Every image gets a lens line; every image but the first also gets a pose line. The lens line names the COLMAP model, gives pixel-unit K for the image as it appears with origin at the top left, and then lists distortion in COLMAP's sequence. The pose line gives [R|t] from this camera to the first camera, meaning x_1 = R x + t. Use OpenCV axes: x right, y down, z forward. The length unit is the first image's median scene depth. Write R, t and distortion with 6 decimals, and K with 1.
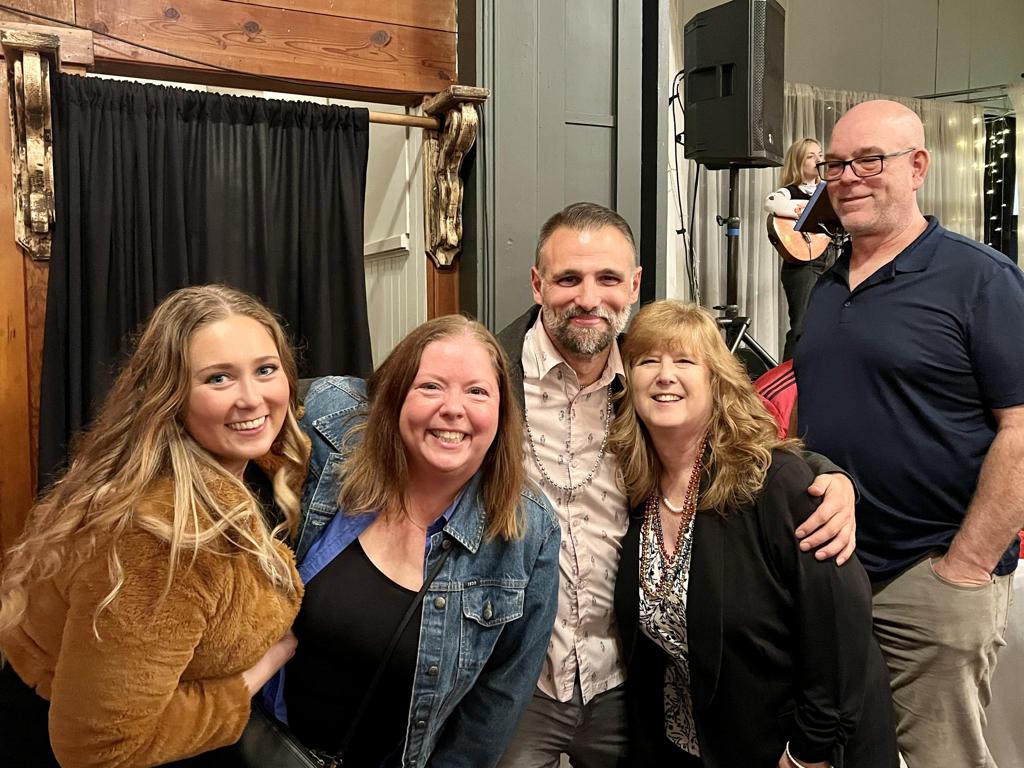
lens RADIAL K [[898.8, 0, 512.0], [0, 898.8, 384.0], [0, 0, 1]] dist [-0.001745, -0.000880]
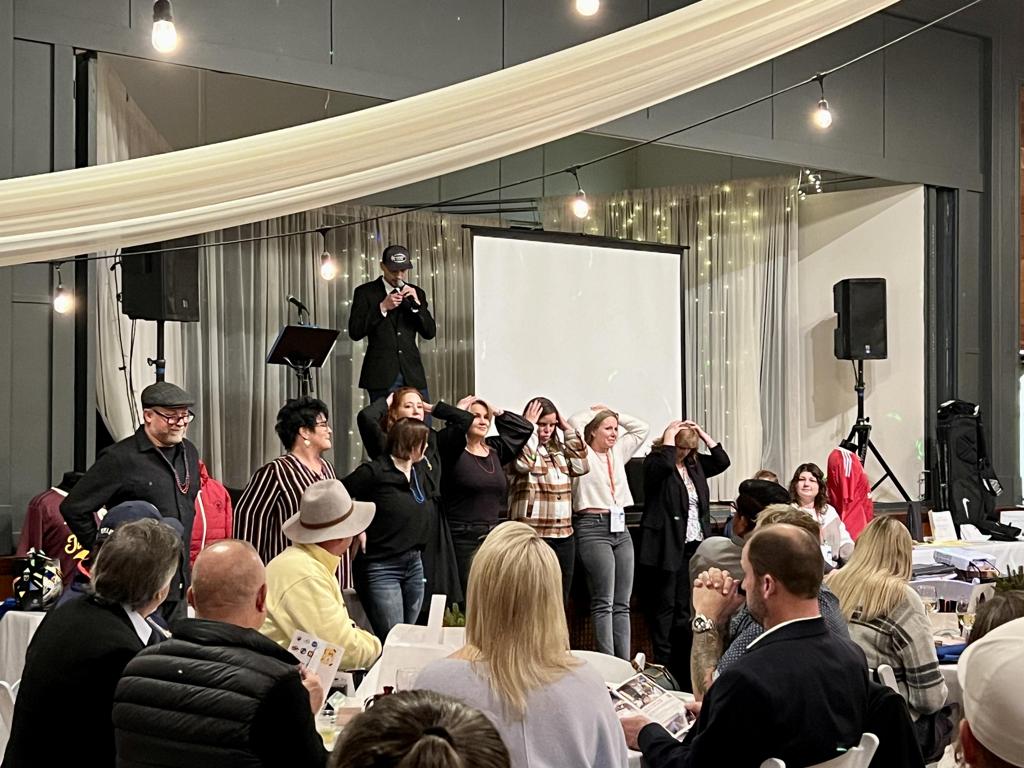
lens RADIAL K [[1633.7, 0, 512.0], [0, 1633.7, 384.0], [0, 0, 1]] dist [0.286041, -0.689161]
pose [[0.962657, 0.007145, 0.270630, 0.085703], [0.020626, 0.994810, -0.099635, 0.099158], [-0.269937, 0.101496, 0.957514, -1.414931]]
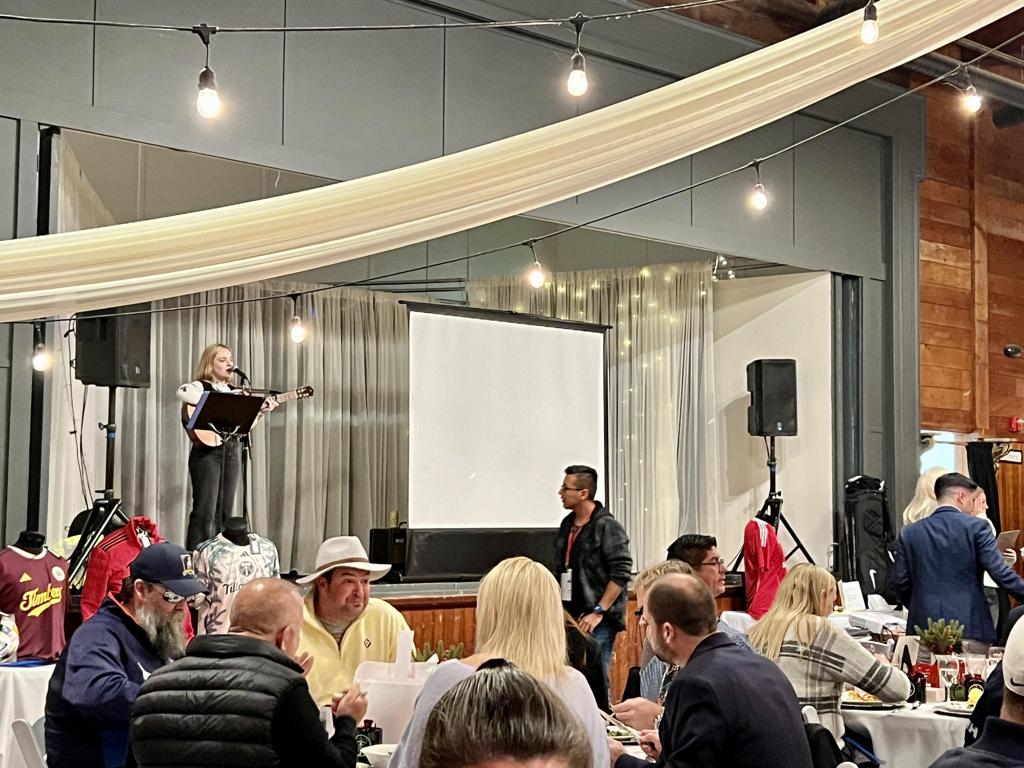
lens RADIAL K [[1602.7, 0, 512.0], [0, 1602.7, 384.0], [0, 0, 1]] dist [0.382600, -1.382937]
pose [[0.945035, 0.032043, 0.325395, 0.014933], [0.018000, 0.988579, -0.149628, 0.129873], [-0.326473, 0.147261, 0.933665, -1.460845]]
